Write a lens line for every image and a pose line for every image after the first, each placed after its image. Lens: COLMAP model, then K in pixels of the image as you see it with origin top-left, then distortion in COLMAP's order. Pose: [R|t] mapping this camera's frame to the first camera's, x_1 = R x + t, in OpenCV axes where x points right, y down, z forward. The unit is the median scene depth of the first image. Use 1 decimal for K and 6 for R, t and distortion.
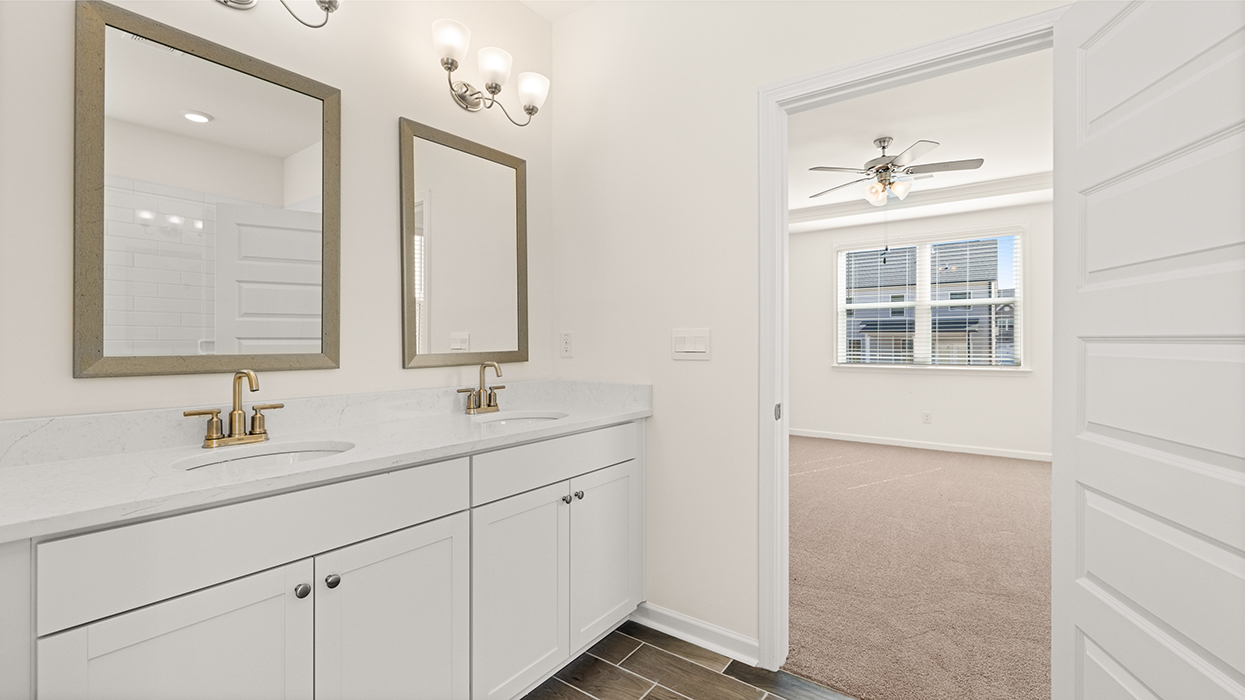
lens RADIAL K [[534.9, 0, 622.5], [0, 534.9, 350.0], [0, 0, 1]] dist [-0.003009, -0.000313]
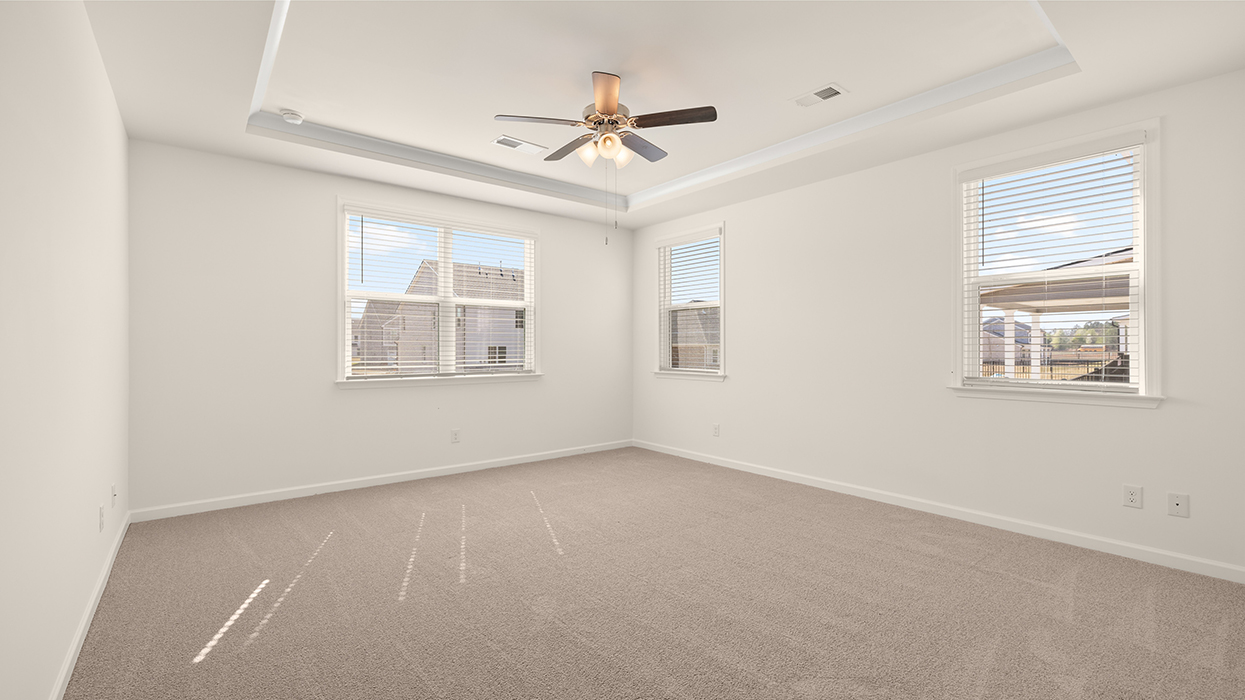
lens RADIAL K [[534.9, 0, 622.5], [0, 534.9, 350.0], [0, 0, 1]] dist [-0.003009, -0.000313]
pose [[0.261782, -0.001578, 0.965126, -0.169642], [0.016913, 0.999853, -0.002953, -0.001736], [-0.964979, 0.017096, 0.261770, 0.529056]]
